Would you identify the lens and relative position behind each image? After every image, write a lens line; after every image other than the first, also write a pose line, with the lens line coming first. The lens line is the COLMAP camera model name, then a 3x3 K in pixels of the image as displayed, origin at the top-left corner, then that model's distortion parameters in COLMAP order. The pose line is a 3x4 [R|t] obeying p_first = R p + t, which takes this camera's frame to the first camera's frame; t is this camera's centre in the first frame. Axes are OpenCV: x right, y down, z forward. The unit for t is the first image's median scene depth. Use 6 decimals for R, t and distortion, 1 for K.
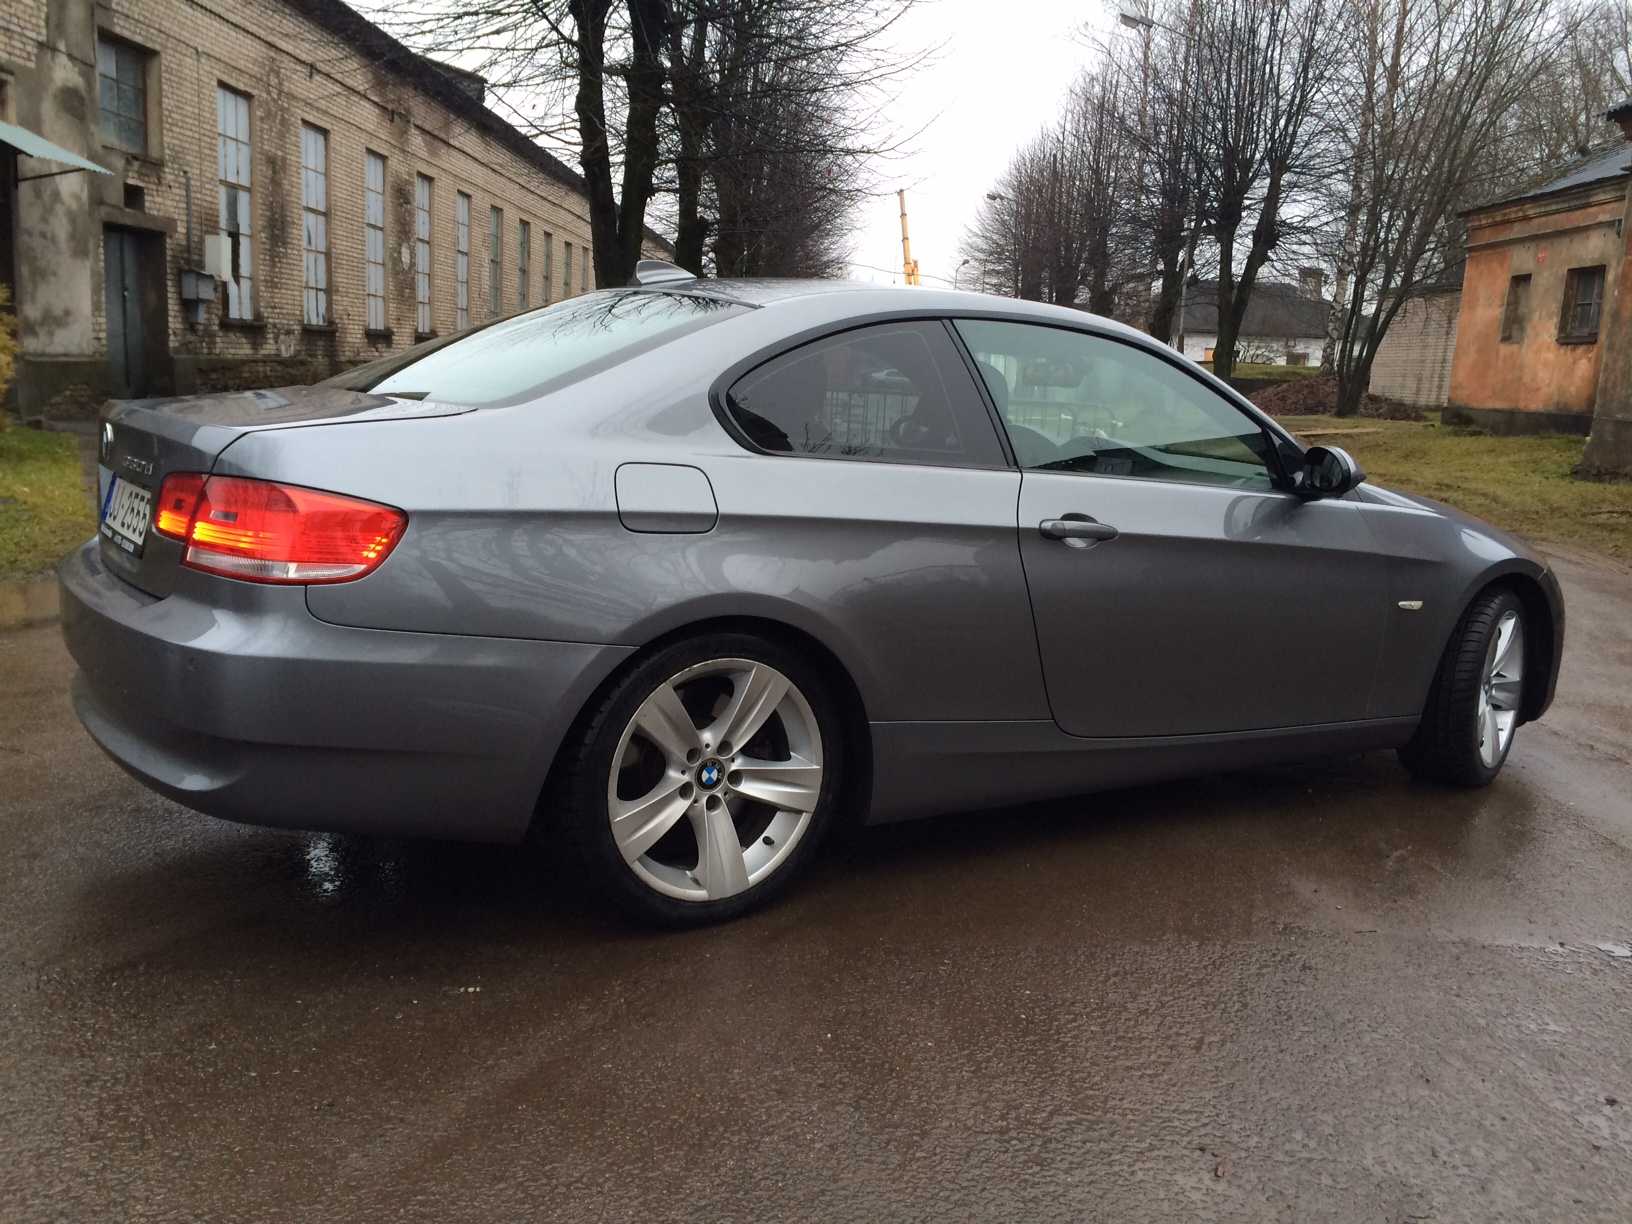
lens RADIAL K [[1411.1, 0, 797.4], [0, 1411.1, 643.6], [0, 0, 1]] dist [0.087801, -0.108115]
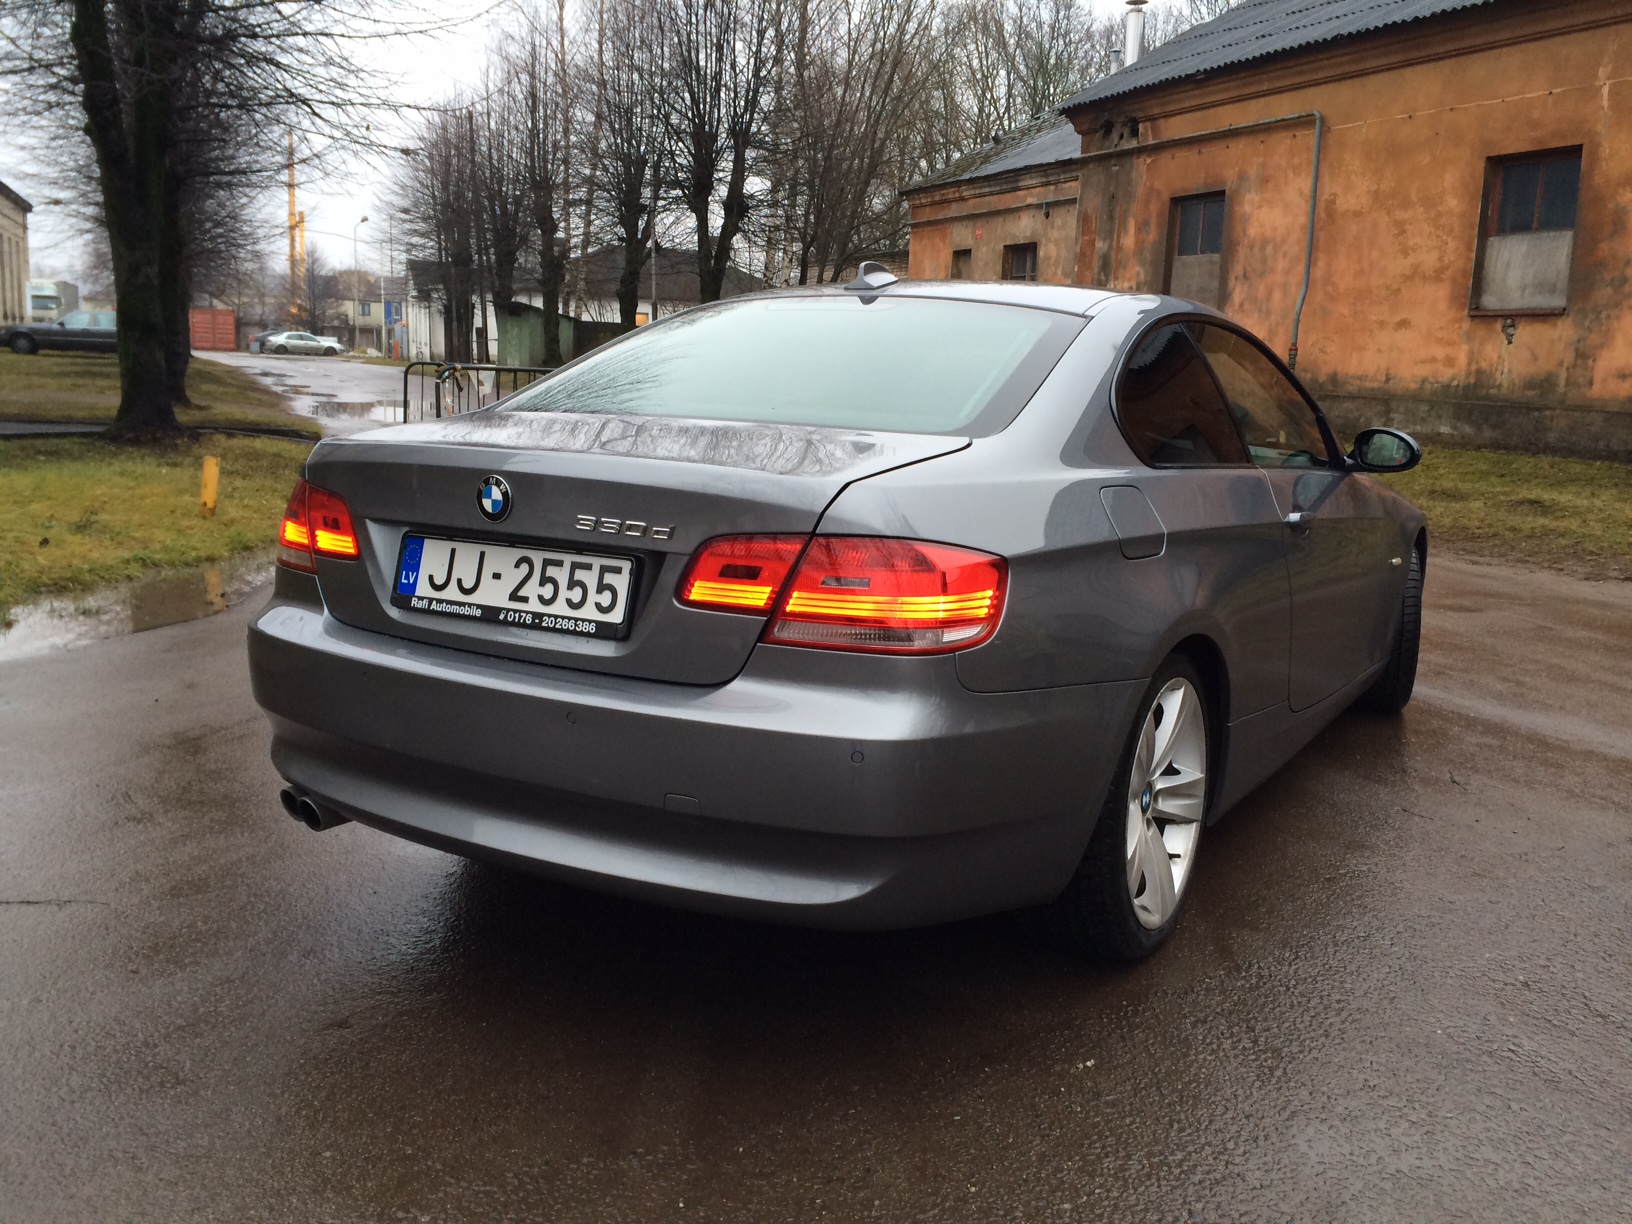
lens RADIAL K [[1411.1, 0, 808.7], [0, 1411.1, 628.2], [0, 0, 1]] dist [0.087801, -0.108115]
pose [[0.910172, -0.098704, 0.402299, -0.522414], [0.092321, 0.995104, 0.035278, -0.063616], [-0.403811, 0.005032, 0.914828, 0.156140]]
